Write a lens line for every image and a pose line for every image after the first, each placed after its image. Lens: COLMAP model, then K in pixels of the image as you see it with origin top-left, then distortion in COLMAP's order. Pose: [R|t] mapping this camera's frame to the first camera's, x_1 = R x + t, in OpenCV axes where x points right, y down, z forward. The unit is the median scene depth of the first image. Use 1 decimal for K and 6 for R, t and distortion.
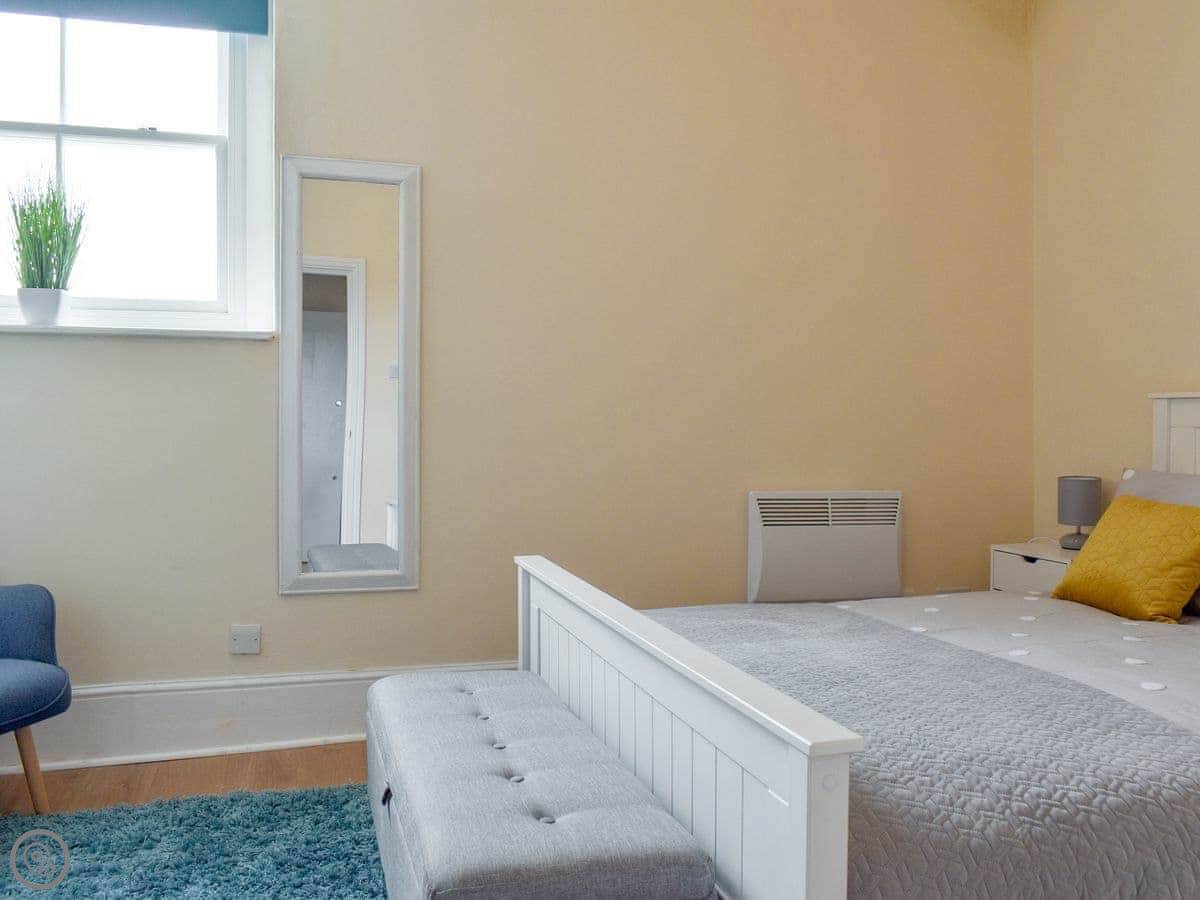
lens RADIAL K [[1051.5, 0, 600.0], [0, 1051.5, 450.0], [0, 0, 1]] dist [-0.024719, 0.000727]
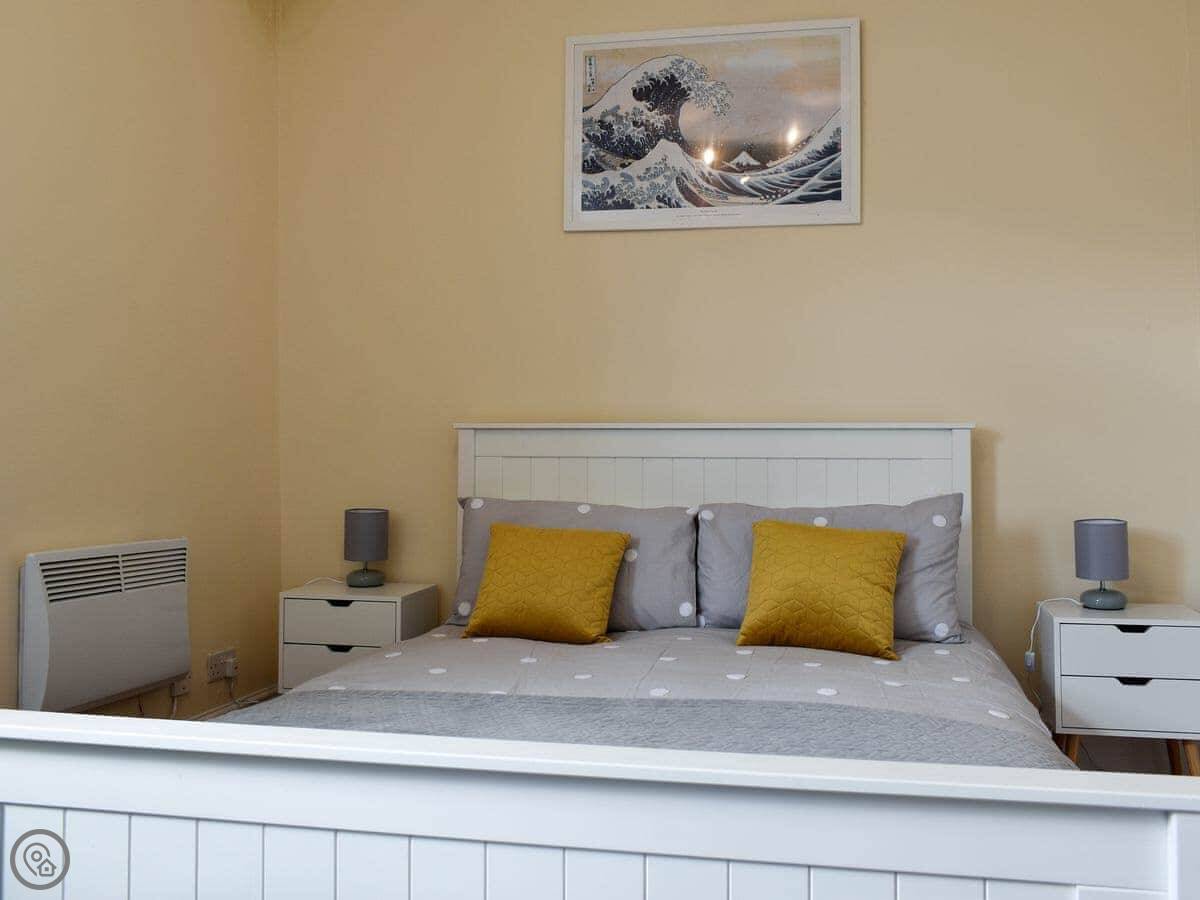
lens RADIAL K [[1051.5, 0, 600.0], [0, 1051.5, 450.0], [0, 0, 1]] dist [-0.024719, 0.000727]
pose [[0.458469, 0.005855, 0.888691, -0.288192], [0.025640, 0.999475, -0.019812, -0.004153], [-0.888341, 0.031869, 0.458078, 0.371449]]
